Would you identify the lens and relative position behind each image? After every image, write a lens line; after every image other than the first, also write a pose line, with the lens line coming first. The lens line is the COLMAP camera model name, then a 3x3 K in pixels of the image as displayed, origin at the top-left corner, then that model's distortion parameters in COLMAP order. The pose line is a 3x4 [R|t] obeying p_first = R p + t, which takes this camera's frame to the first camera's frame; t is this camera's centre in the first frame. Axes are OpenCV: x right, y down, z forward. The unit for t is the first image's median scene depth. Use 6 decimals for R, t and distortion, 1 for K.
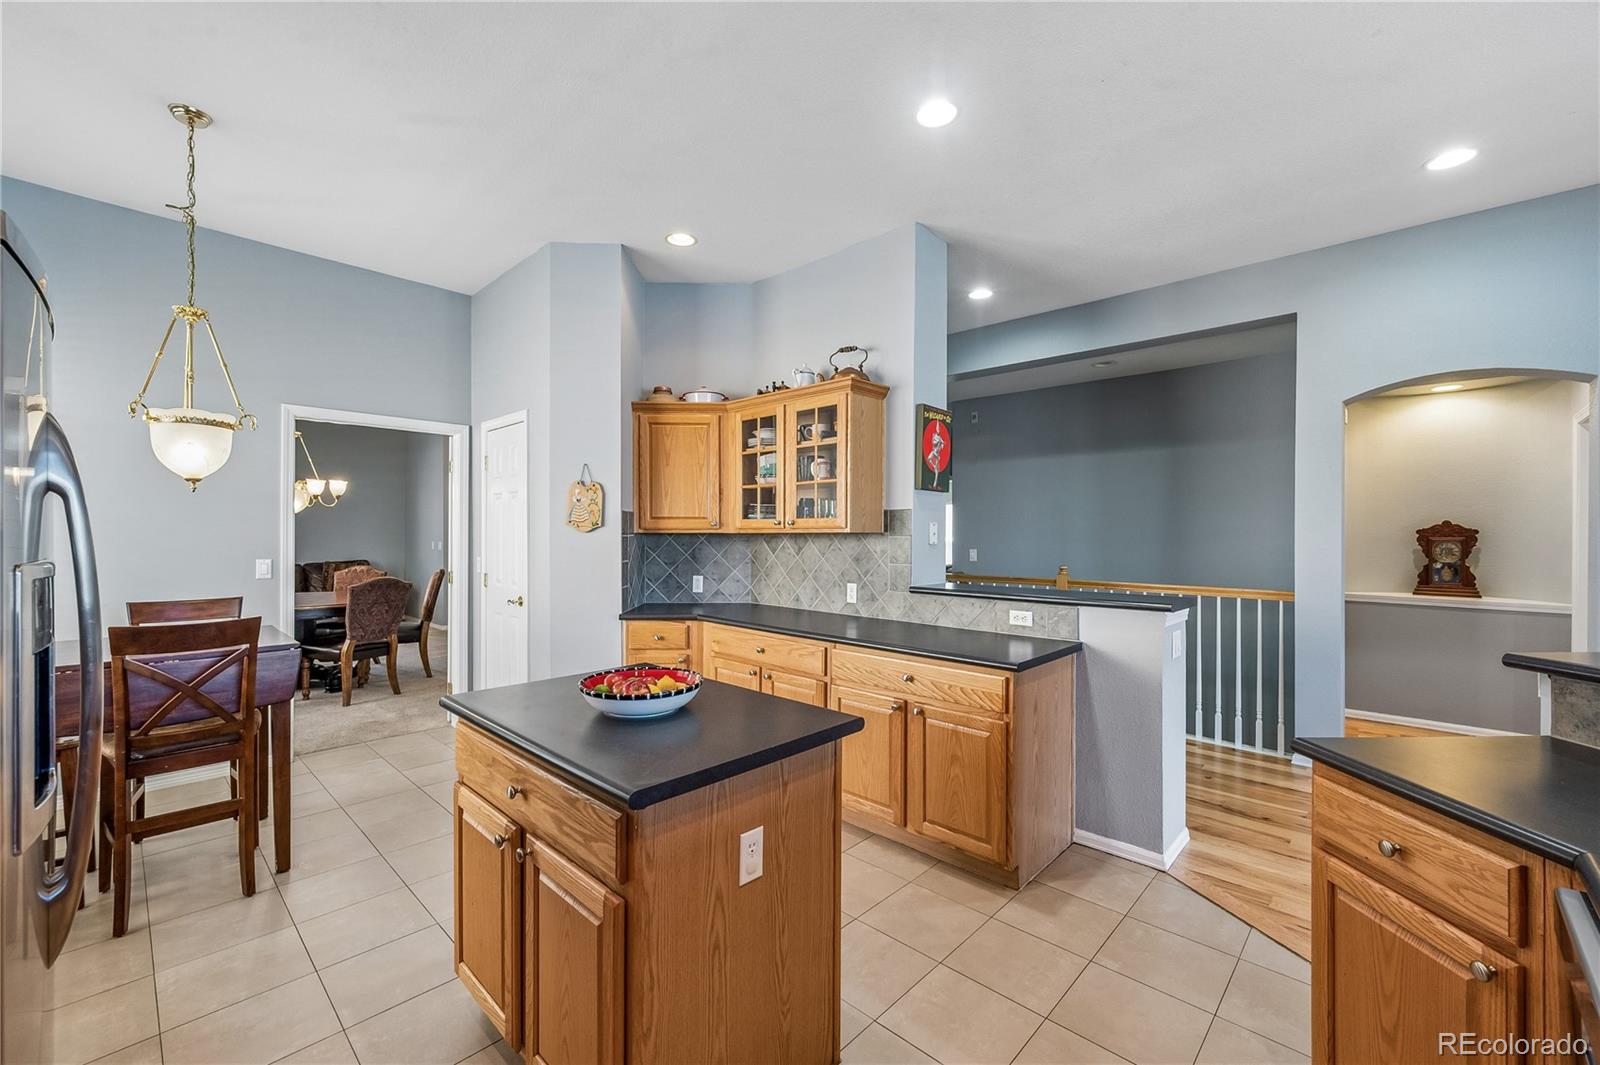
lens RADIAL K [[634.6, 0, 804.0], [0, 634.6, 533.5], [0, 0, 1]] dist [0.001752, -0.000103]
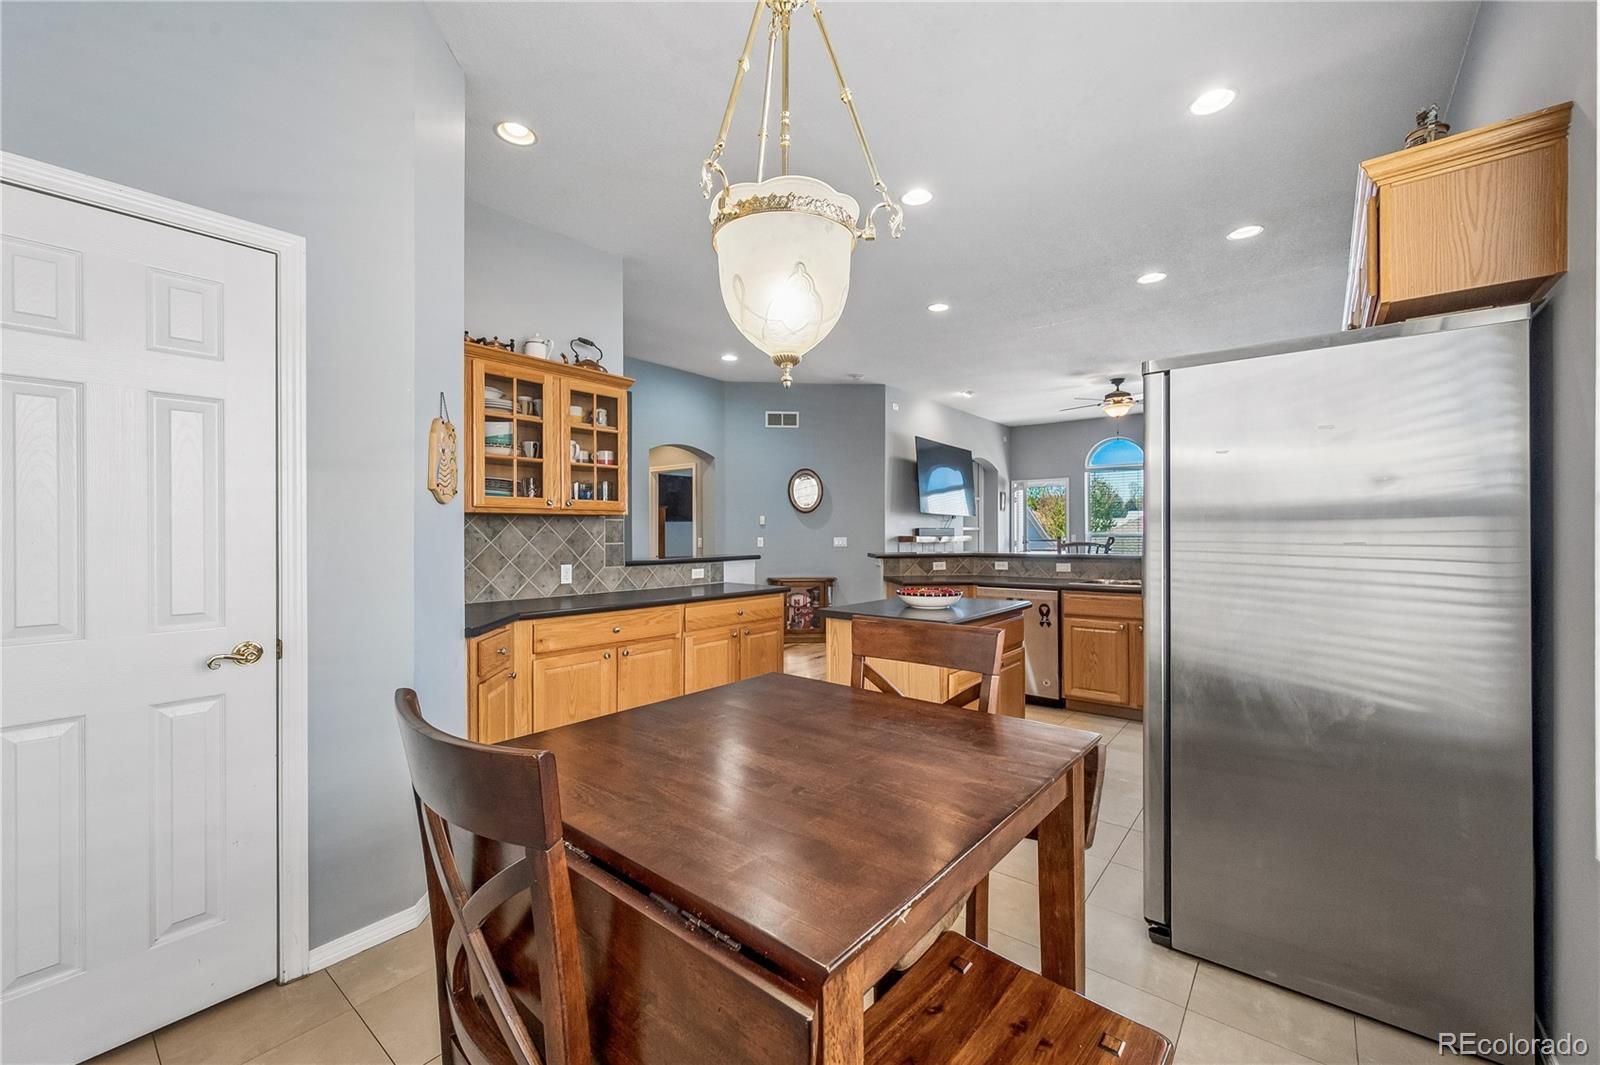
lens RADIAL K [[634.6, 0, 801.8], [0, 634.6, 531.3], [0, 0, 1]] dist [0.001752, -0.000103]
pose [[-0.094822, -0.000673, 0.995494, -0.998494], [-0.001131, 0.999999, 0.000568, 0.023744], [-0.995494, -0.001072, -0.094823, 0.728222]]
